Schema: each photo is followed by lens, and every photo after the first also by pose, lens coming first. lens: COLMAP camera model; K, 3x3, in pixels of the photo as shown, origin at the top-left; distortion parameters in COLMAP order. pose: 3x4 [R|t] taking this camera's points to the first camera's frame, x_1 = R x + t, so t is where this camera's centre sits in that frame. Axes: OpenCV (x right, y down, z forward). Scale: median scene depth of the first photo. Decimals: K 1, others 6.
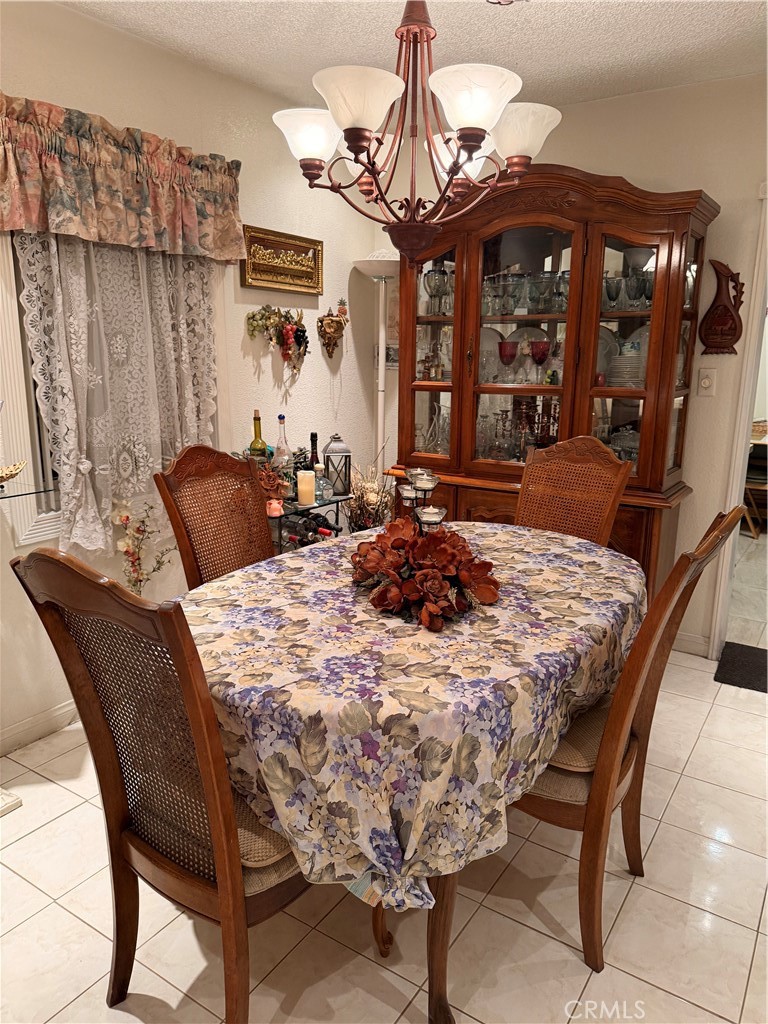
lens RADIAL K [[723.9, 0, 377.7], [0, 723.9, 512.6], [0, 0, 1]] dist [0.051860, -0.045999]
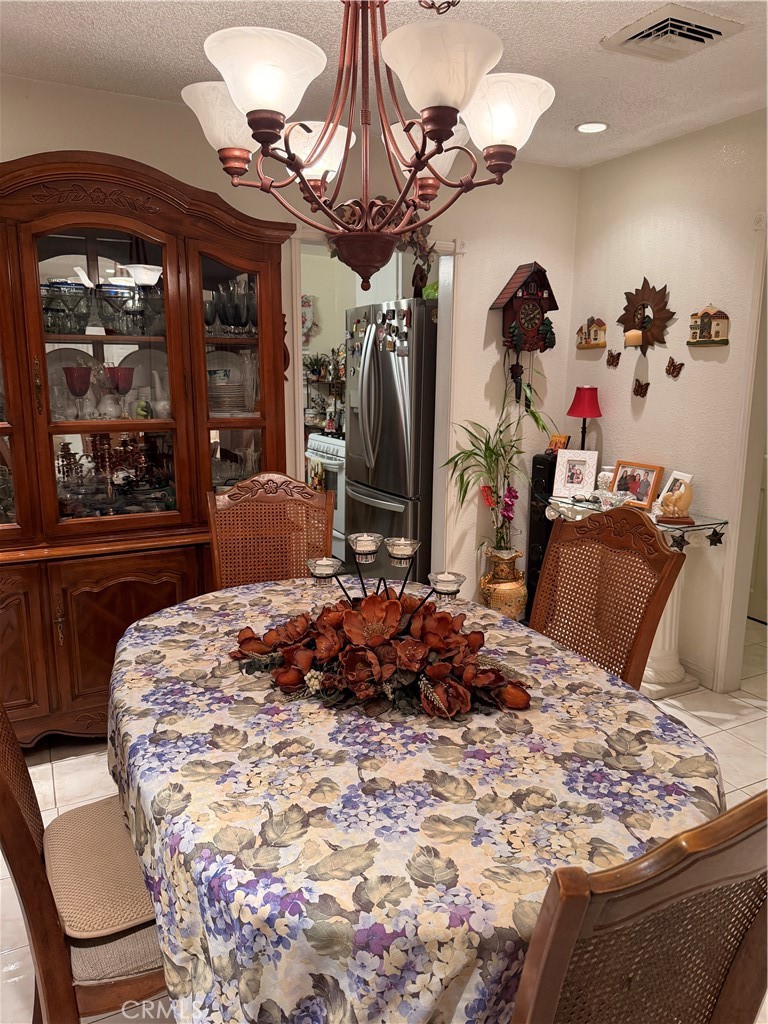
lens RADIAL K [[723.9, 0, 380.4], [0, 723.9, 507.8], [0, 0, 1]] dist [0.051860, -0.045999]
pose [[0.489448, -0.179289, 0.853403, -0.692418], [0.192185, 0.976752, 0.094979, -0.186882], [-0.850591, 0.117524, 0.512526, 0.630338]]
